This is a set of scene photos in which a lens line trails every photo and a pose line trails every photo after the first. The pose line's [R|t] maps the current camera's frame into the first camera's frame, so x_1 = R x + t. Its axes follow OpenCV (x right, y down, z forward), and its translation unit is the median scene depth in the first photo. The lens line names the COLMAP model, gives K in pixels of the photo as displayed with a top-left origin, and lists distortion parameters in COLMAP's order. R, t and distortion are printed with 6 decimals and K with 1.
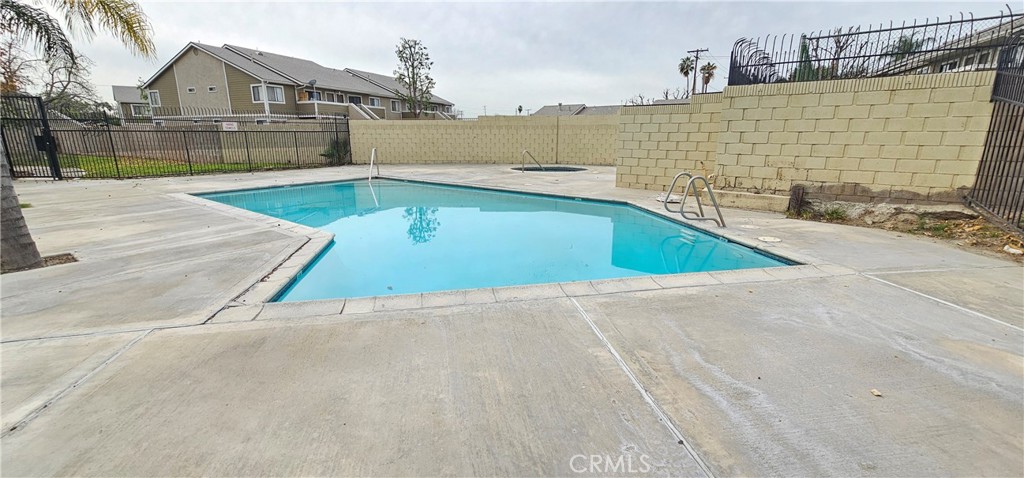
lens RADIAL K [[415.4, 0, 512.8], [0, 415.4, 236.8], [0, 0, 1]] dist [-0.000555, -0.000033]
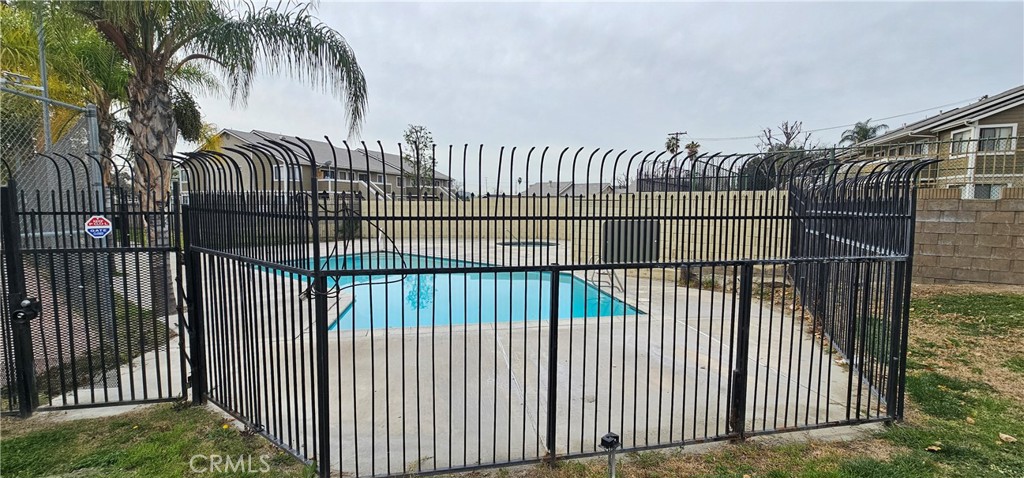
lens RADIAL K [[415.4, 0, 512.8], [0, 415.4, 242.2], [0, 0, 1]] dist [-0.000555, -0.000033]
pose [[0.999988, 0.004914, -0.000856, 0.016202], [-0.004986, 0.989013, -0.147741, 0.002824], [0.000120, 0.147744, 0.989026, -0.066324]]
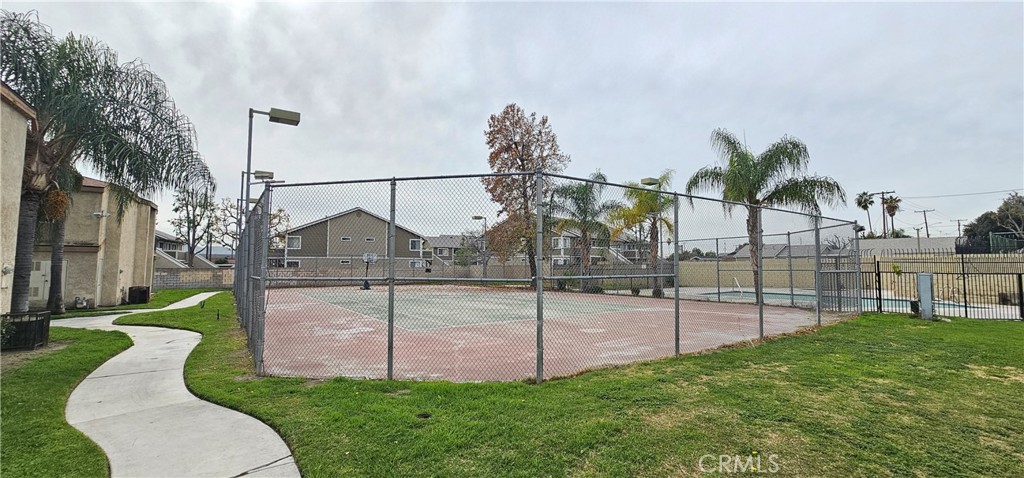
lens RADIAL K [[415.4, 0, 514.3], [0, 415.4, 241.5], [0, 0, 1]] dist [-0.000555, -0.000033]
pose [[0.953691, -0.023243, -0.299889, -0.243953], [-0.066027, 0.956515, -0.284111, 0.087339], [0.293452, 0.290755, 0.910685, -0.386888]]
